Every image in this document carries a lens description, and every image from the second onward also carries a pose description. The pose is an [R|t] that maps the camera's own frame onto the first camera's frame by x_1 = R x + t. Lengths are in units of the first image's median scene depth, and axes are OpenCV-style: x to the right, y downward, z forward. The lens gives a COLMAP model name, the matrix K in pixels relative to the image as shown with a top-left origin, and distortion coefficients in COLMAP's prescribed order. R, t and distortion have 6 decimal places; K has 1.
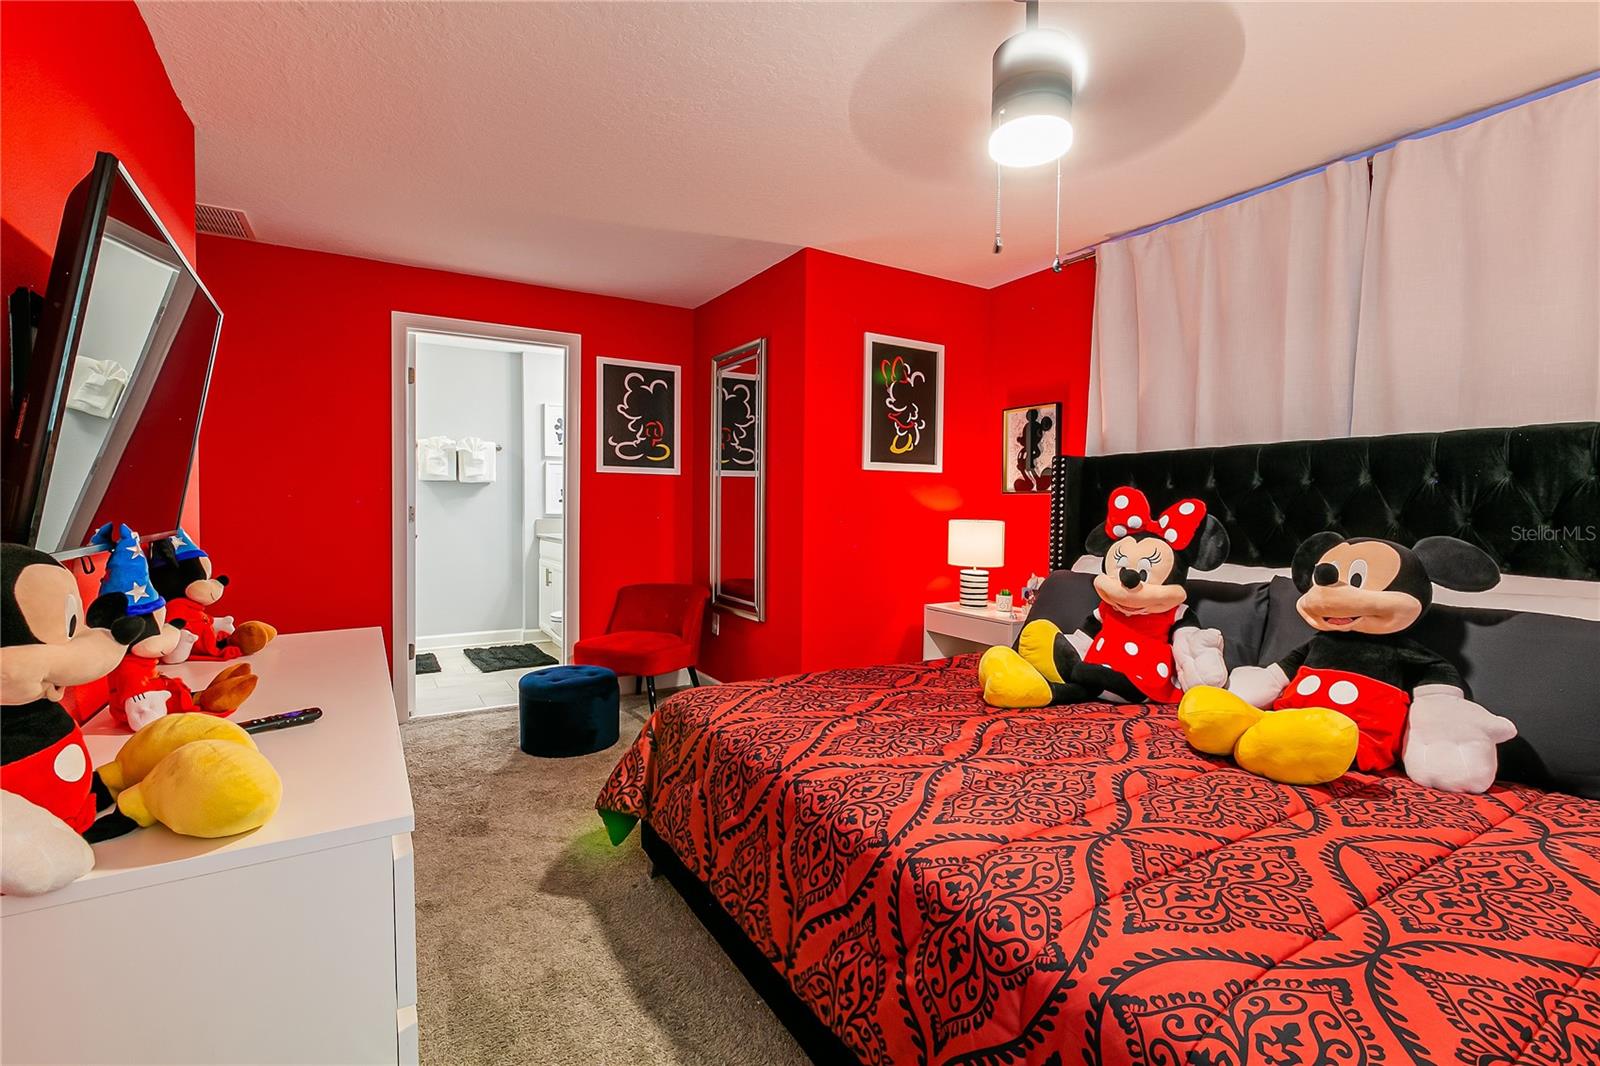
lens RADIAL K [[725.8, 0, 791.2], [0, 725.8, 529.9], [0, 0, 1]] dist [0.000689, -0.000665]
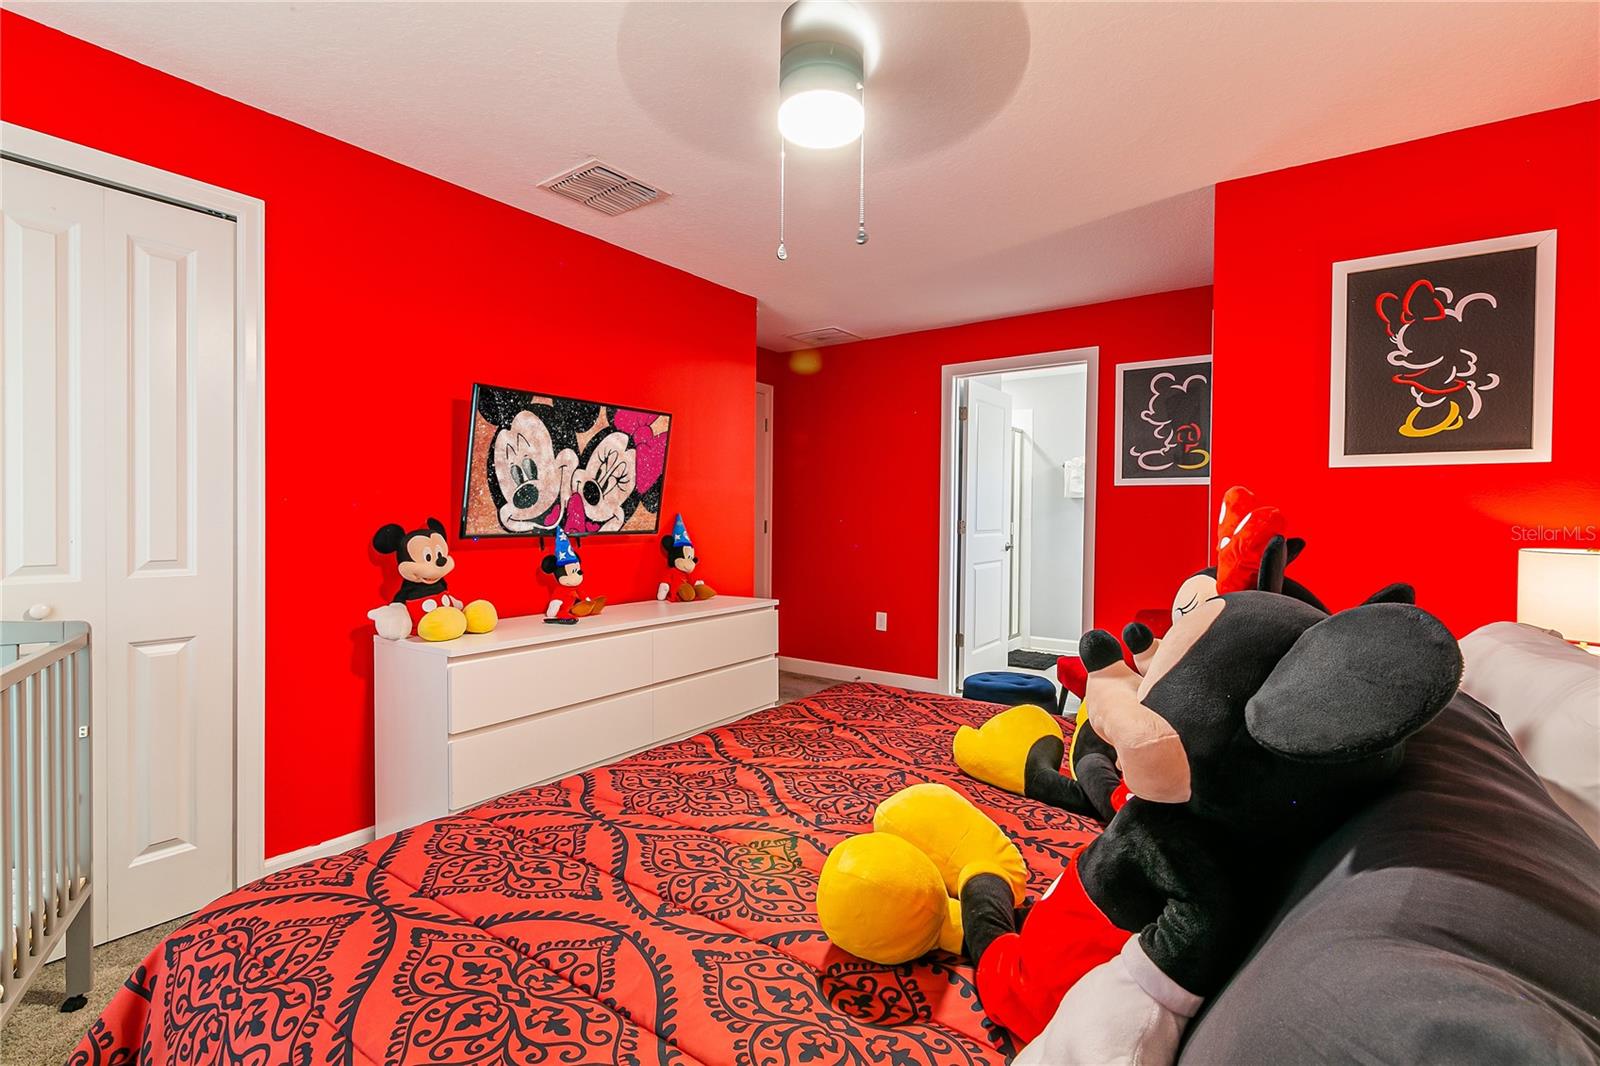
lens RADIAL K [[725.8, 0, 790.2], [0, 725.8, 527.9], [0, 0, 1]] dist [0.000689, -0.000665]
pose [[0.390805, 0.012168, -0.920393, 0.503177], [-0.036584, 0.999328, -0.002323, -0.007146], [0.919746, 0.034580, 0.390988, 0.269248]]
